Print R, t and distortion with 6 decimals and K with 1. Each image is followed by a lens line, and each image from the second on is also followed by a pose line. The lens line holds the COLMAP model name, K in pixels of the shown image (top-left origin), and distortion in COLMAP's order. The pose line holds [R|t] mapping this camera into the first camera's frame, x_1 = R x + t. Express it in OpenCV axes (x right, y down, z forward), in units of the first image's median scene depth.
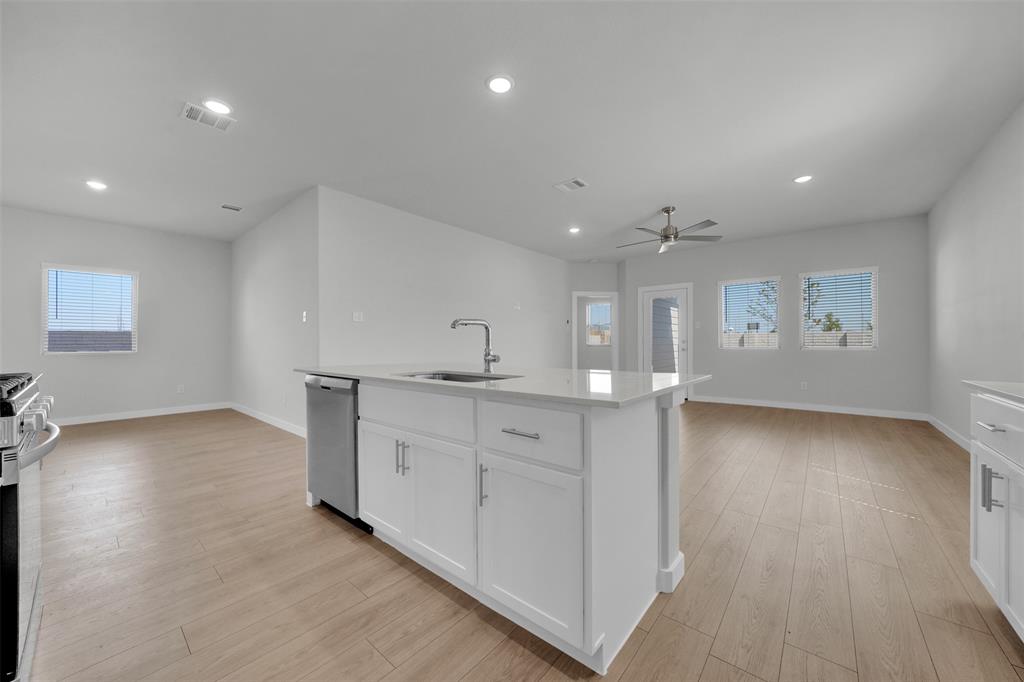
lens RADIAL K [[381.3, 0, 508.2], [0, 381.3, 340.9], [0, 0, 1]] dist [-0.002756, -0.000076]
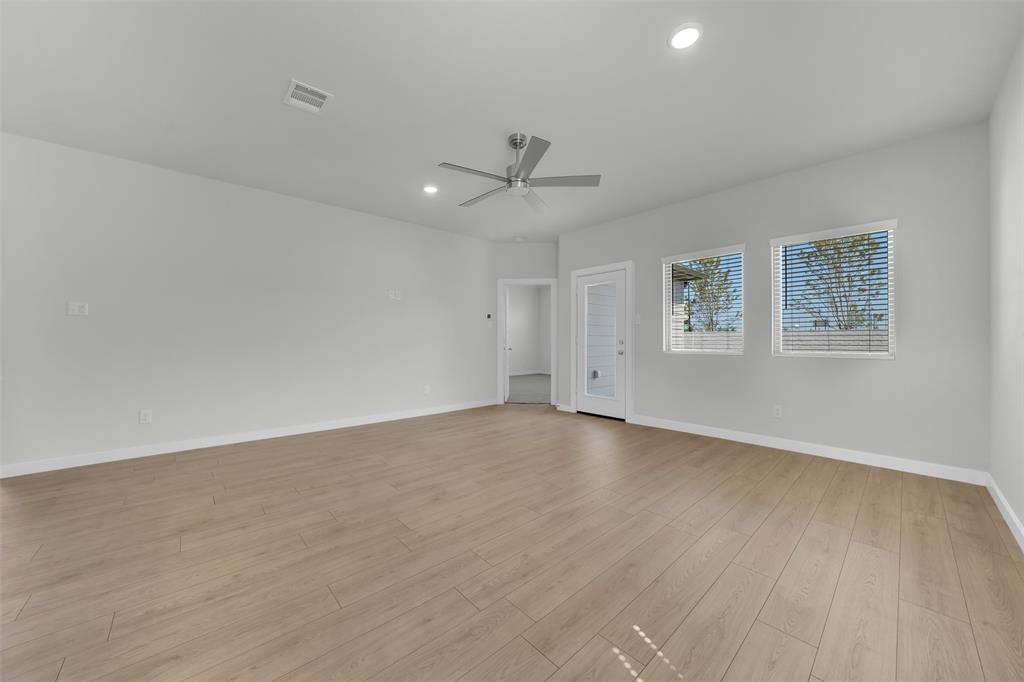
lens RADIAL K [[360.4, 0, 513.8], [0, 360.4, 335.3], [0, 0, 1]] dist [-0.016263, 0.000051]
pose [[0.988057, 0.001710, -0.154080, 0.365477], [-0.002785, 0.999973, -0.006759, -0.005221], [0.154064, 0.007108, 0.988035, 0.282558]]
